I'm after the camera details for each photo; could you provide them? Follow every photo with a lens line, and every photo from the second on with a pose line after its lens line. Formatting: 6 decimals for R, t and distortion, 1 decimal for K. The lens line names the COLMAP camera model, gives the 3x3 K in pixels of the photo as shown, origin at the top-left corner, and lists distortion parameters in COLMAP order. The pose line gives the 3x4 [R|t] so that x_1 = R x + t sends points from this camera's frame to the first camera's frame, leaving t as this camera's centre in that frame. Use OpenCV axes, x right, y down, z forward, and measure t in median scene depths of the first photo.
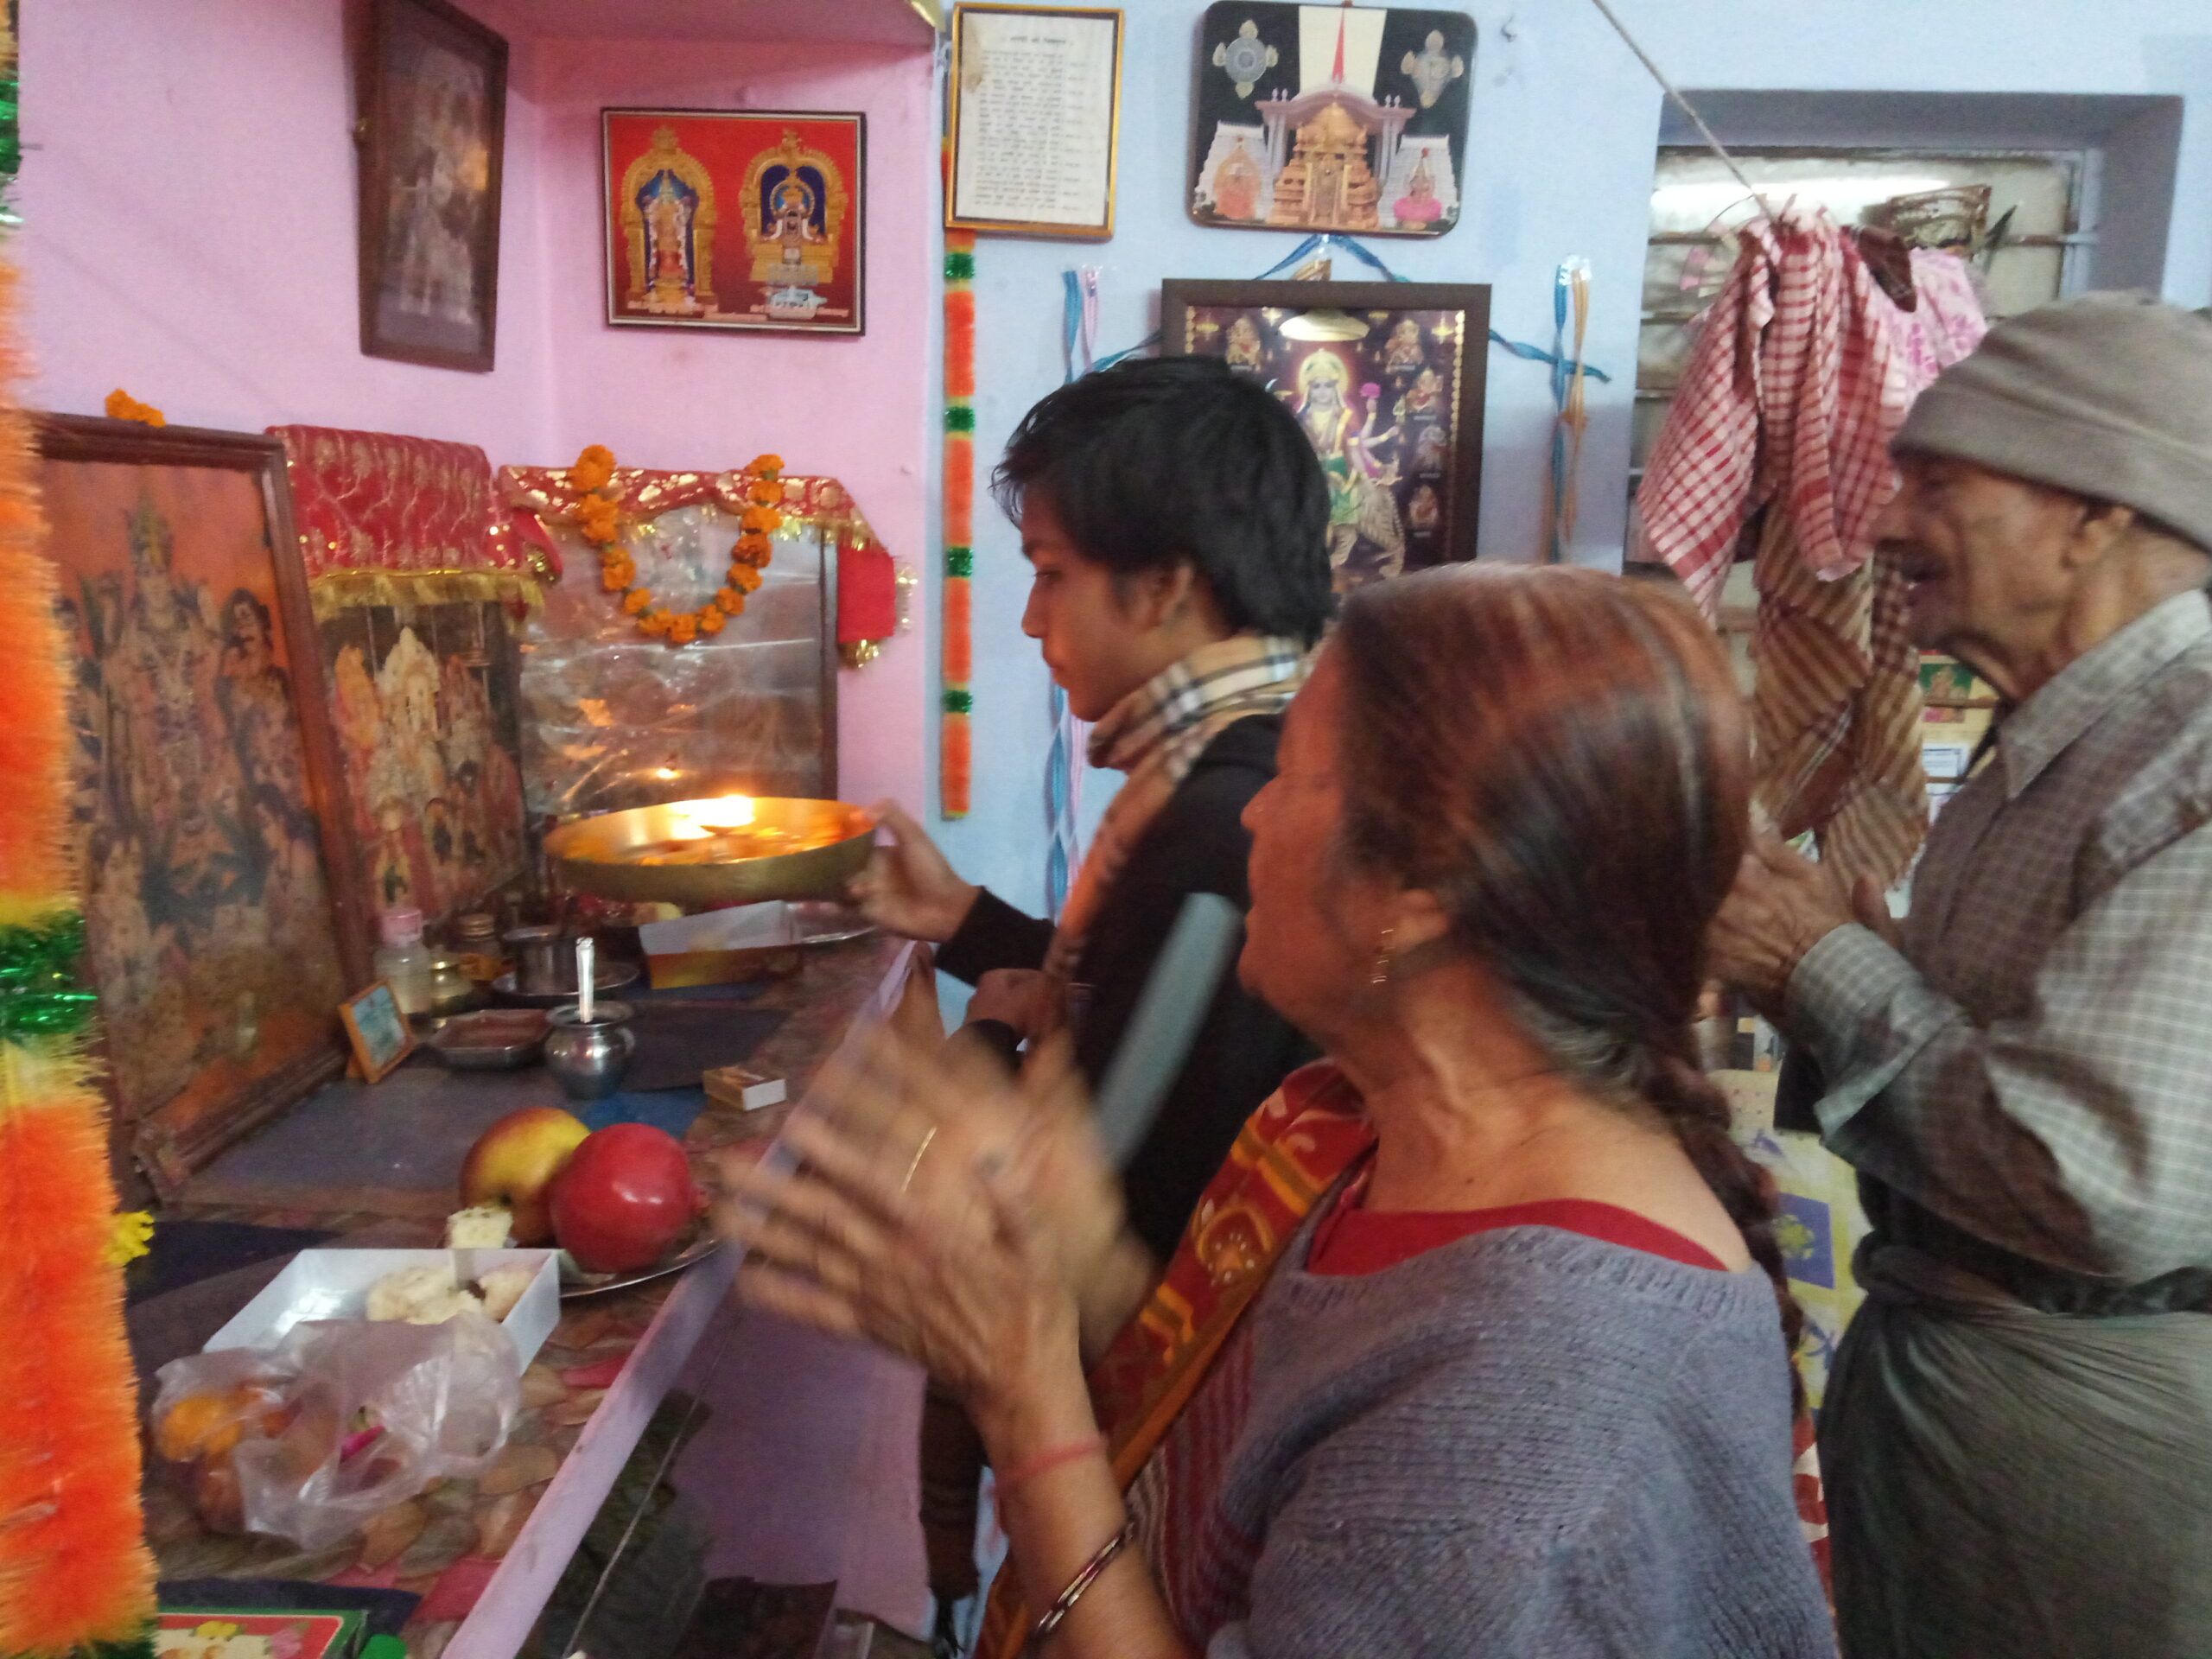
lens RADIAL K [[1695.3, 0, 1106.8], [0, 1695.3, 818.9], [0, 0, 1]] dist [0.070796, -0.090788]
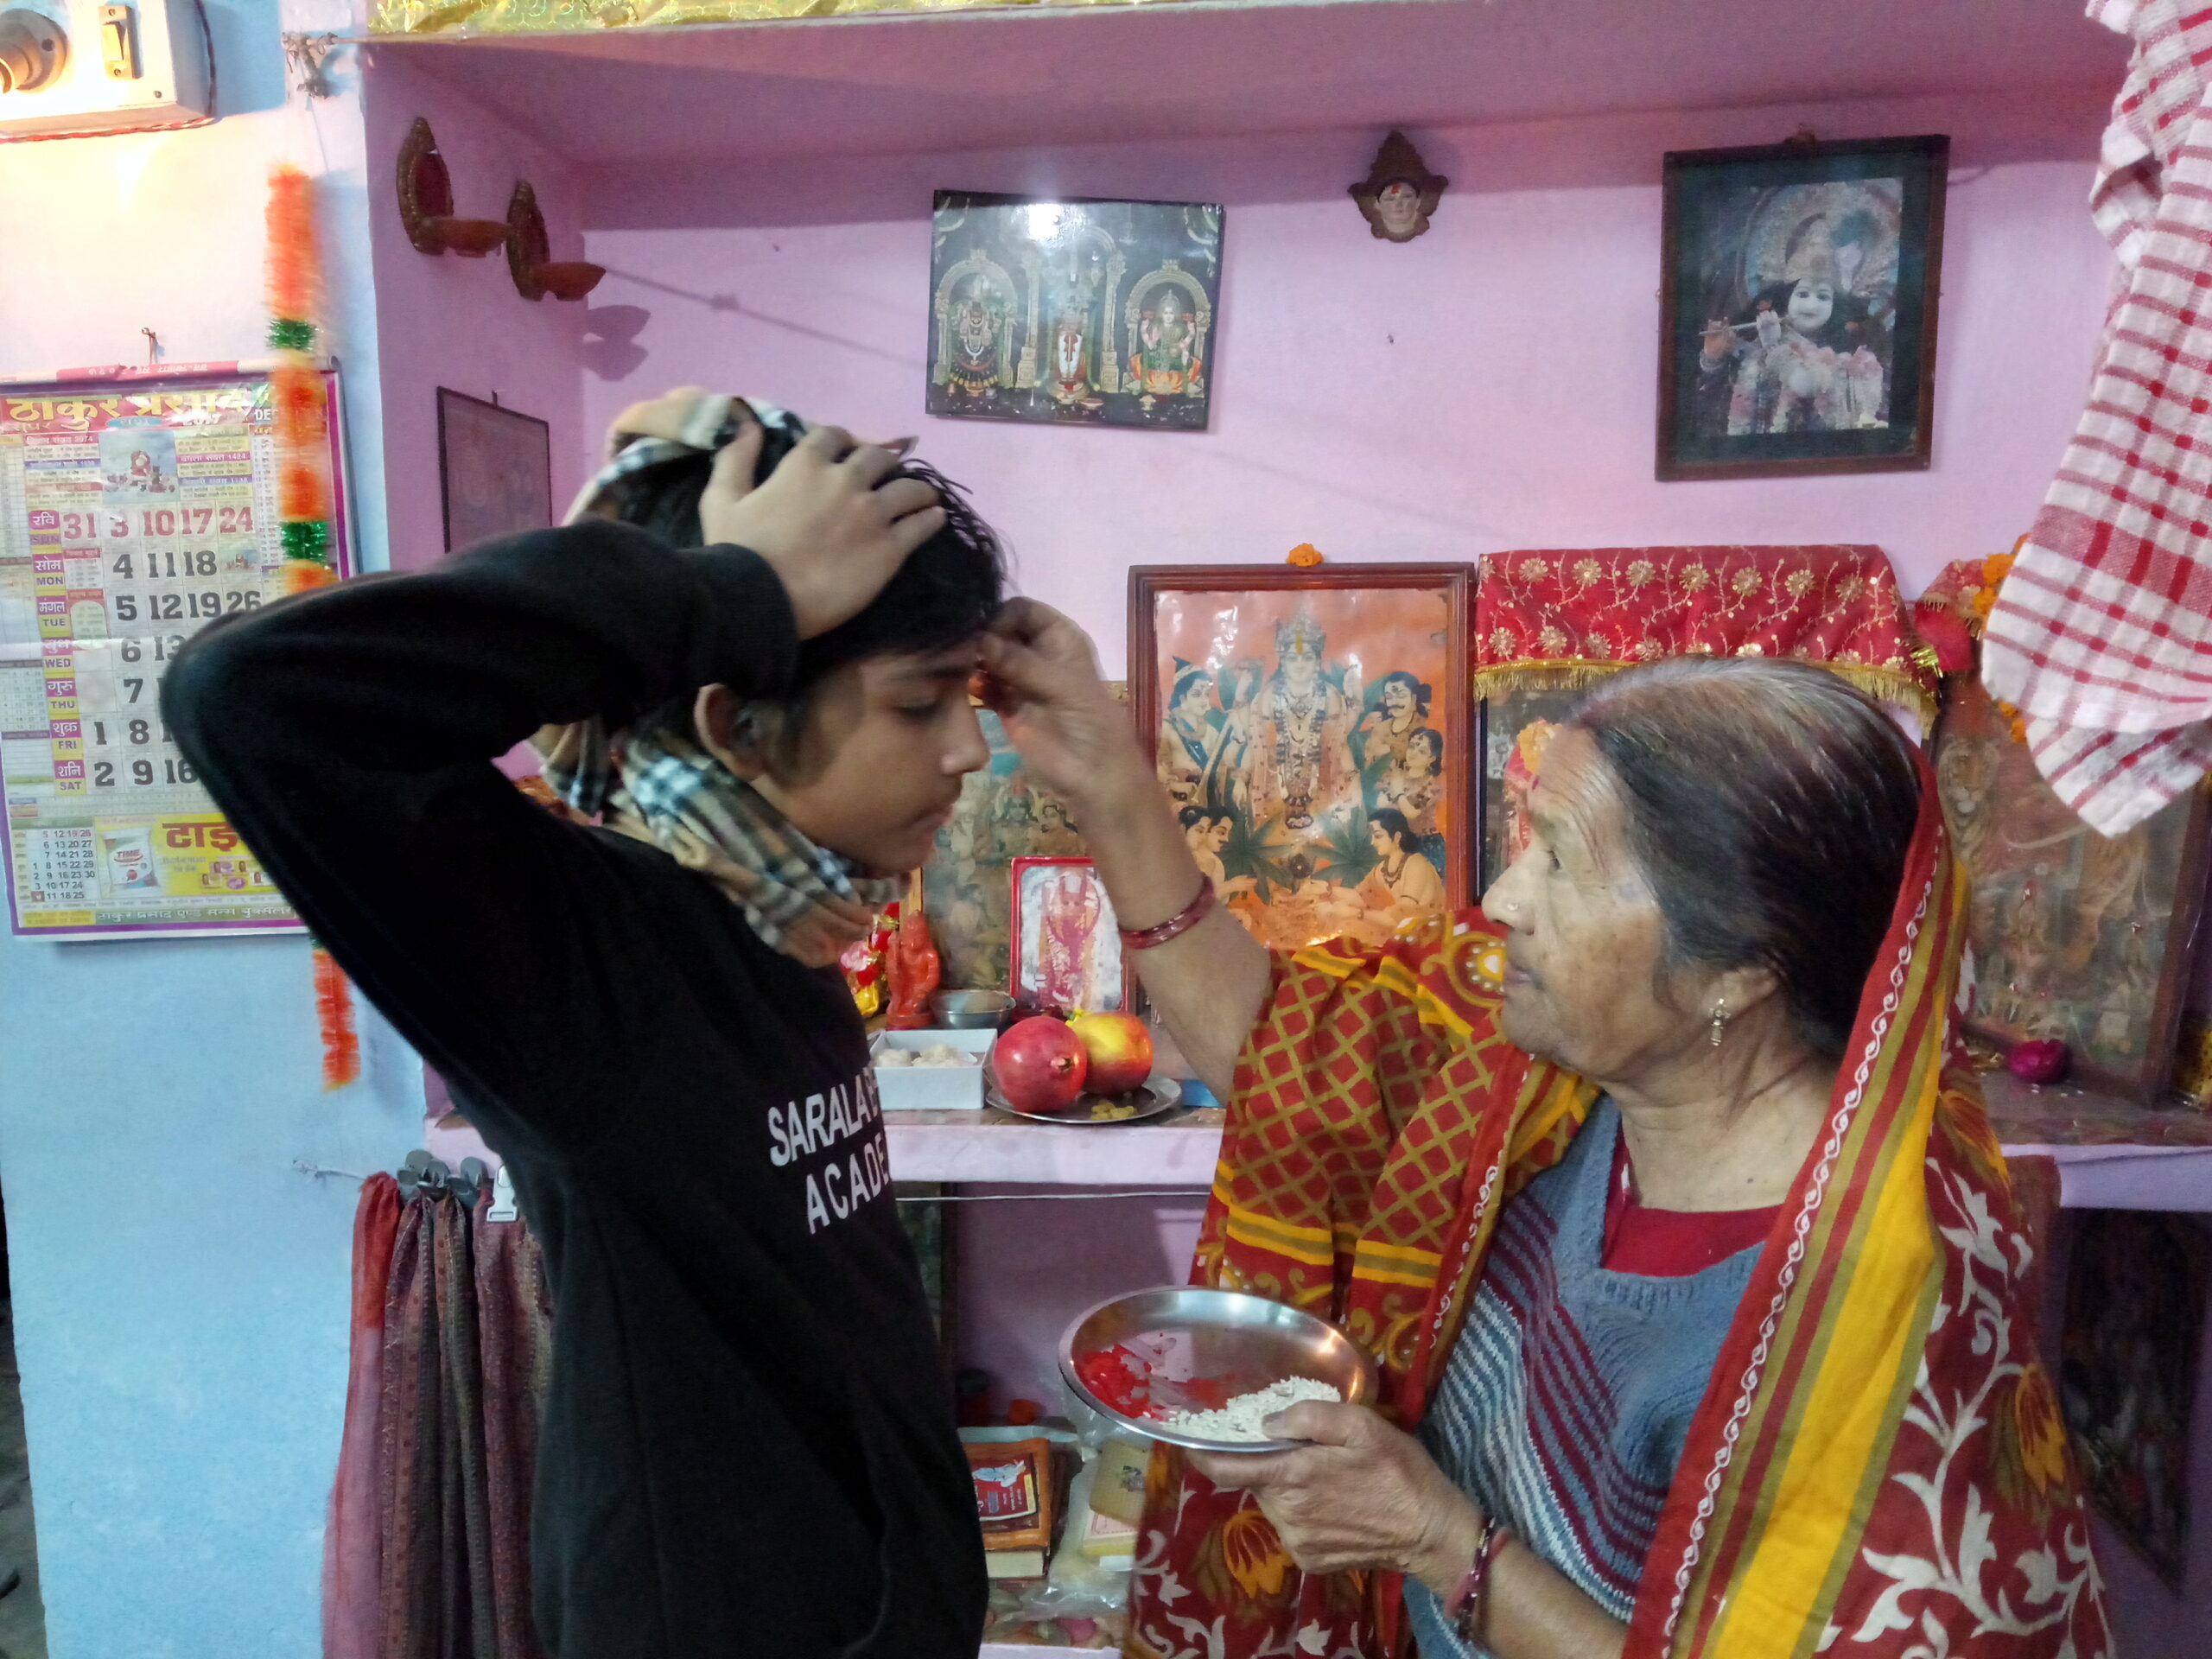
lens RADIAL K [[1695.3, 0, 1094.3], [0, 1695.3, 831.3], [0, 0, 1]] dist [0.070796, -0.090788]
pose [[-0.035571, 0.107885, -0.993527, 0.630924], [-0.163050, 0.980209, 0.112276, -0.083160], [0.985976, 0.165988, -0.017277, 0.545635]]
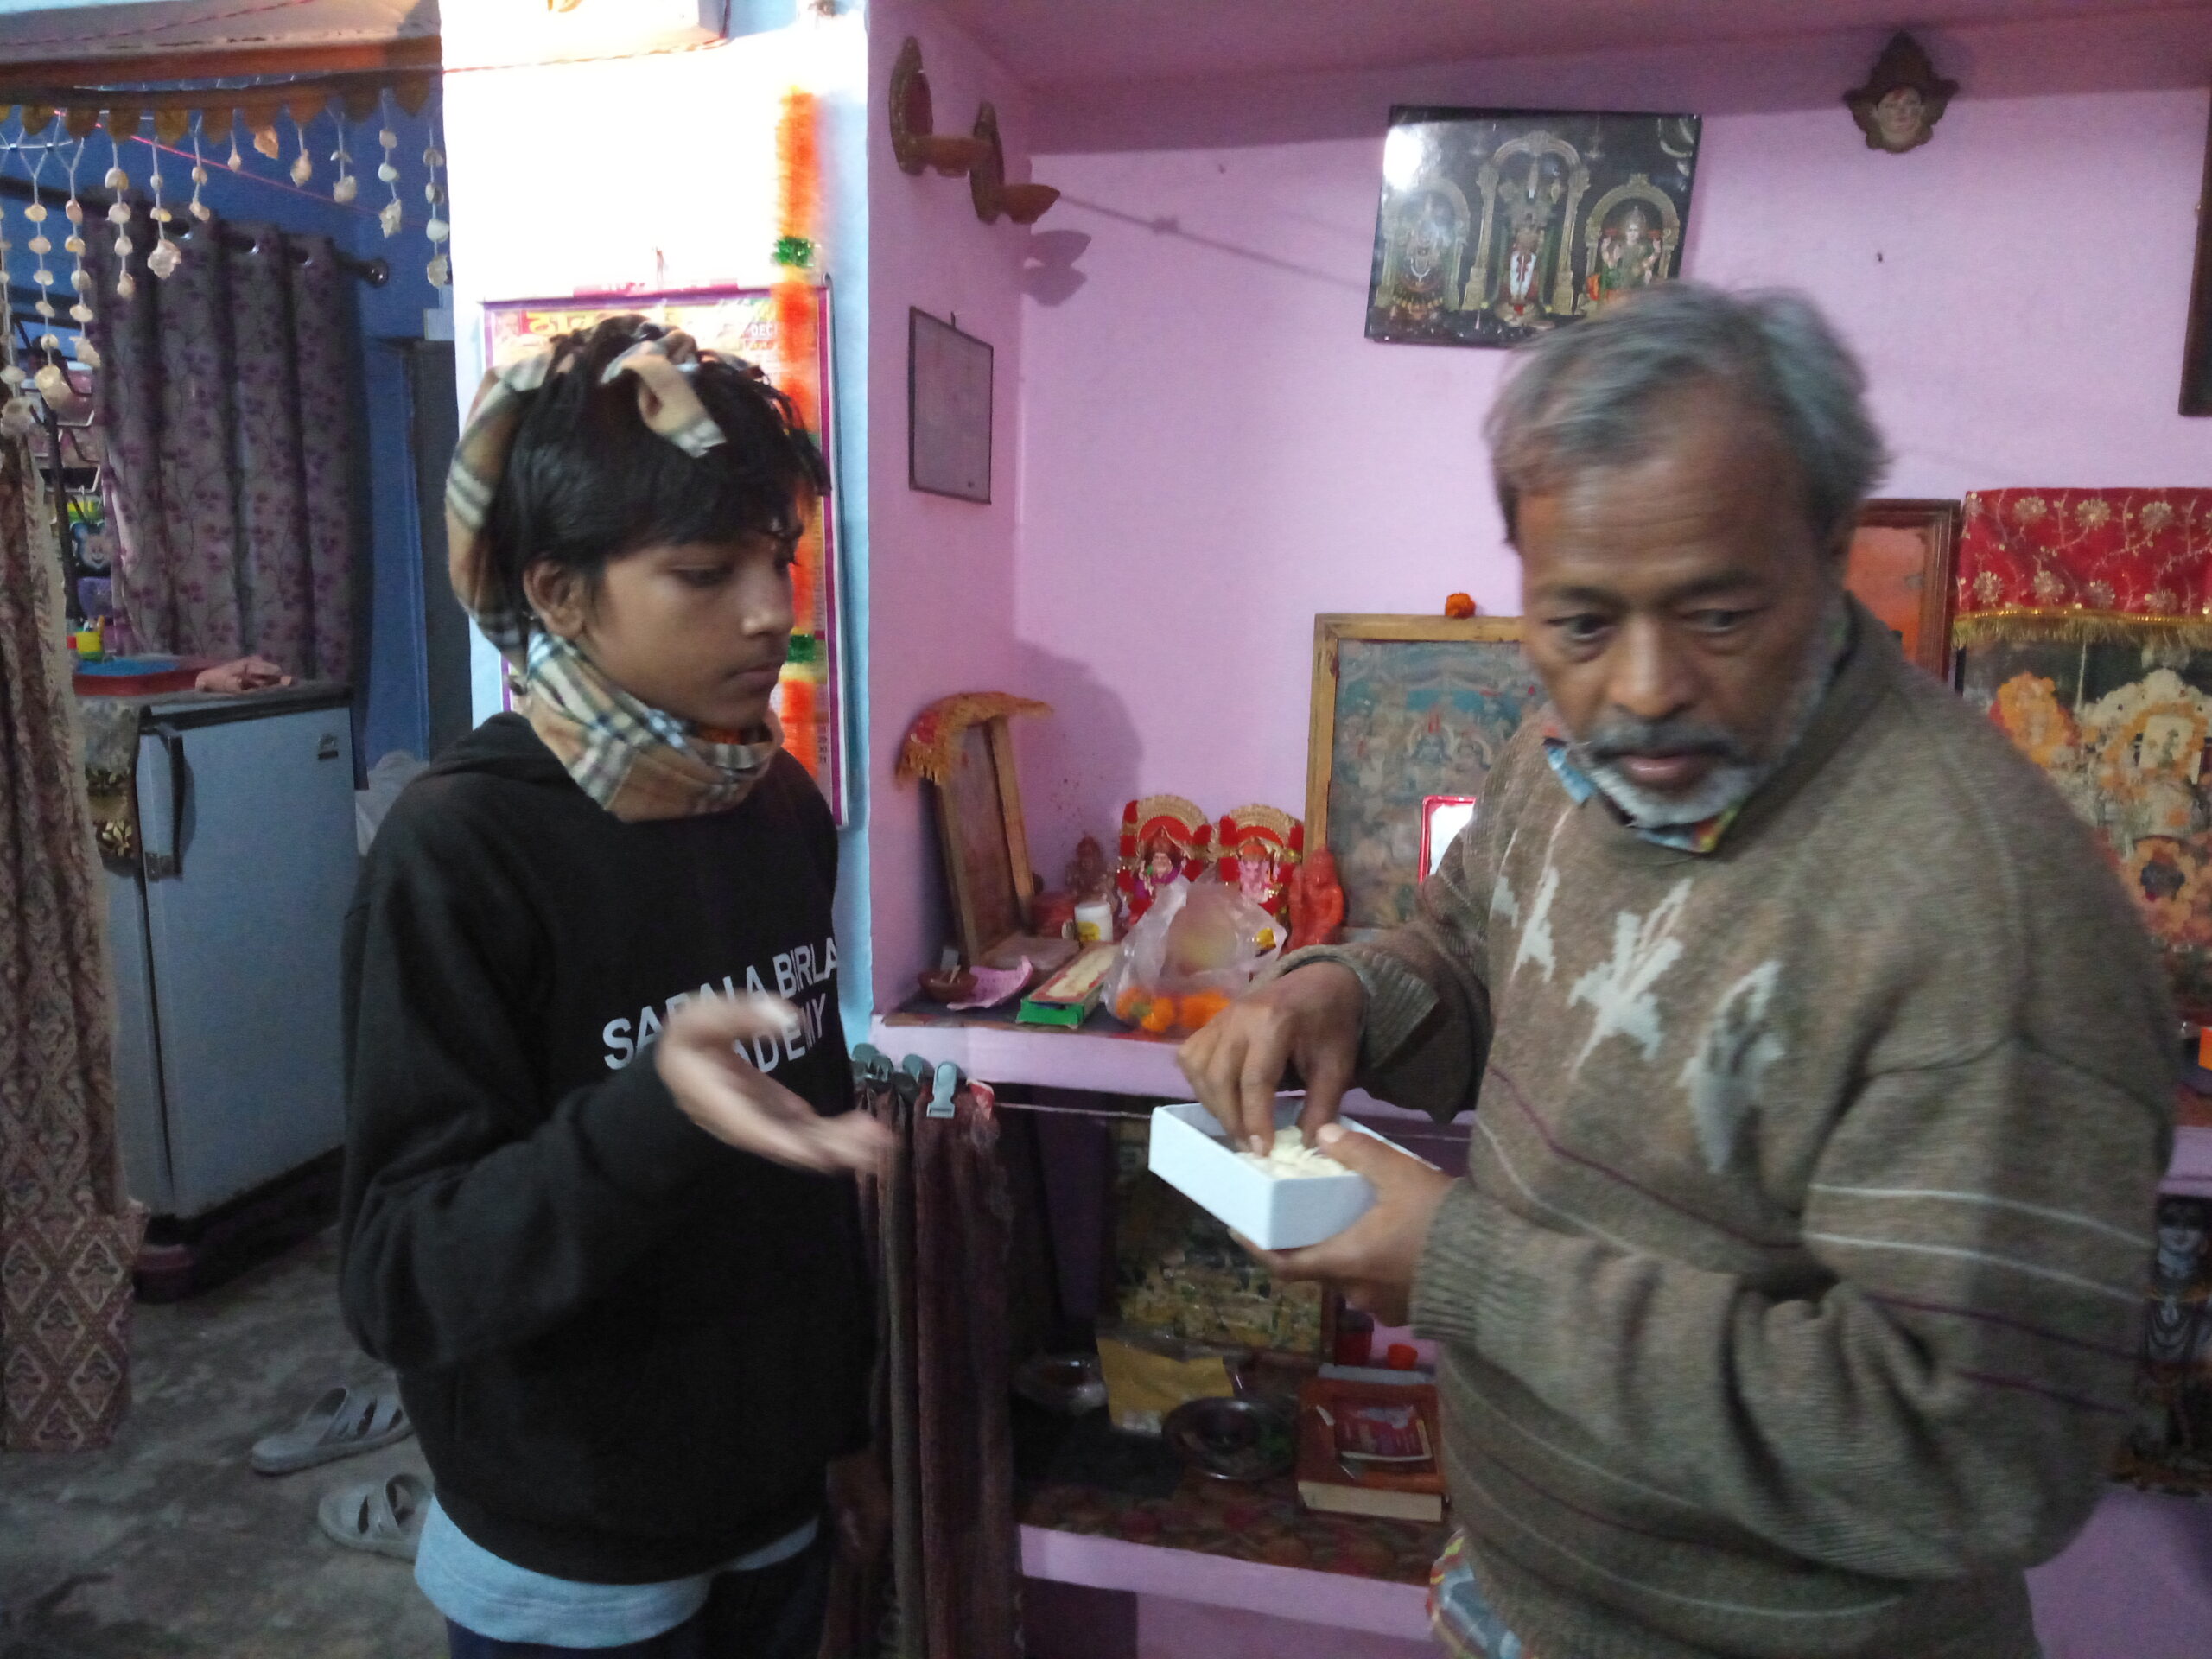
lens RADIAL K [[1695.3, 0, 1081.5], [0, 1695.3, 830.5], [0, 0, 1]] dist [0.070796, -0.090788]
pose [[-0.196795, 0.126169, -0.972293, 0.634256], [-0.190062, 0.967964, 0.164077, -0.052095], [0.961846, 0.217086, -0.166510, 0.460996]]
